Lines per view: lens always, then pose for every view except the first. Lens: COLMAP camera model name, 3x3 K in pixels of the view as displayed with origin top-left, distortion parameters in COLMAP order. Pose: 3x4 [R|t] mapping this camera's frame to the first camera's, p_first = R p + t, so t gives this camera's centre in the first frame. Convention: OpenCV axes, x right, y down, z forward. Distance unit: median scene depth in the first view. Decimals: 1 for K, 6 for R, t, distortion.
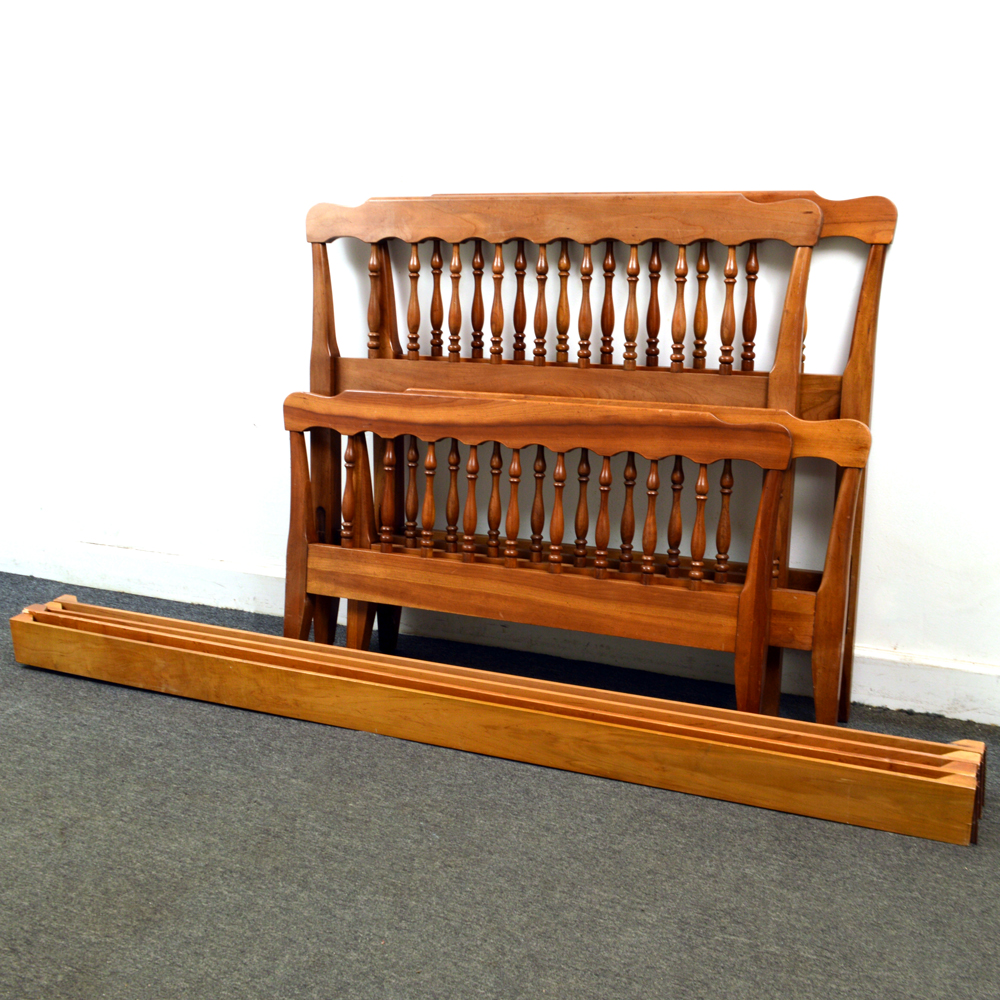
lens RADIAL K [[1174.2, 0, 523.9], [0, 1174.2, 501.1], [0, 0, 1]] dist [-0.011422, -0.008777]
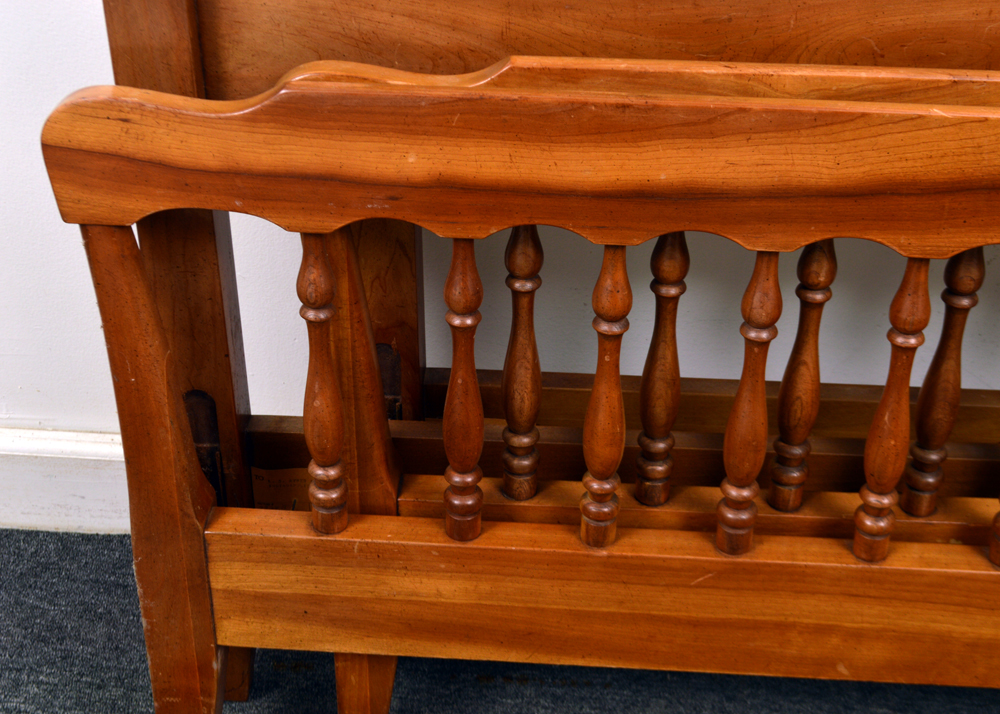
lens RADIAL K [[1563.8, 0, 500.0], [0, 1563.8, 357.0], [0, 0, 1]] dist [-0.024072, -0.027936]
pose [[0.945826, -0.204674, 0.252037, -0.231151], [0.071490, 0.888509, 0.453256, -0.223402], [-0.316706, -0.410683, 0.855007, 0.697913]]
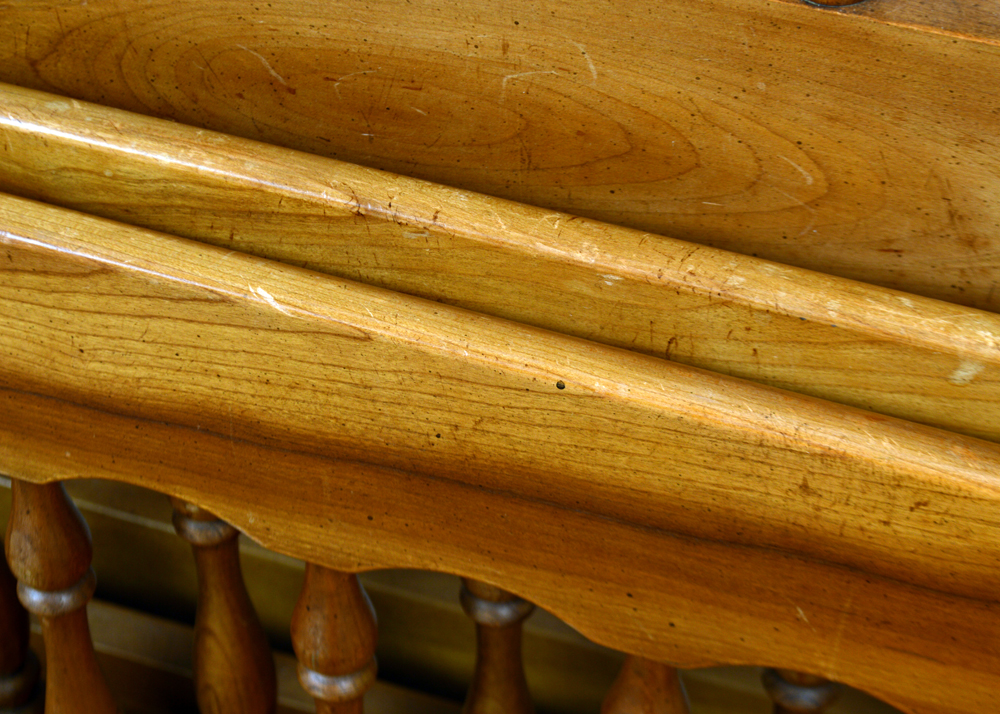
lens RADIAL K [[2196.0, 0, 500.0], [0, 2196.0, 357.0], [0, 0, 1]] dist [-0.022148, -0.127876]
pose [[0.997872, -0.065074, 0.003985, 0.014862], [0.048466, 0.781296, 0.622276, -0.231330], [-0.043607, -0.620759, 0.782788, 0.840518]]
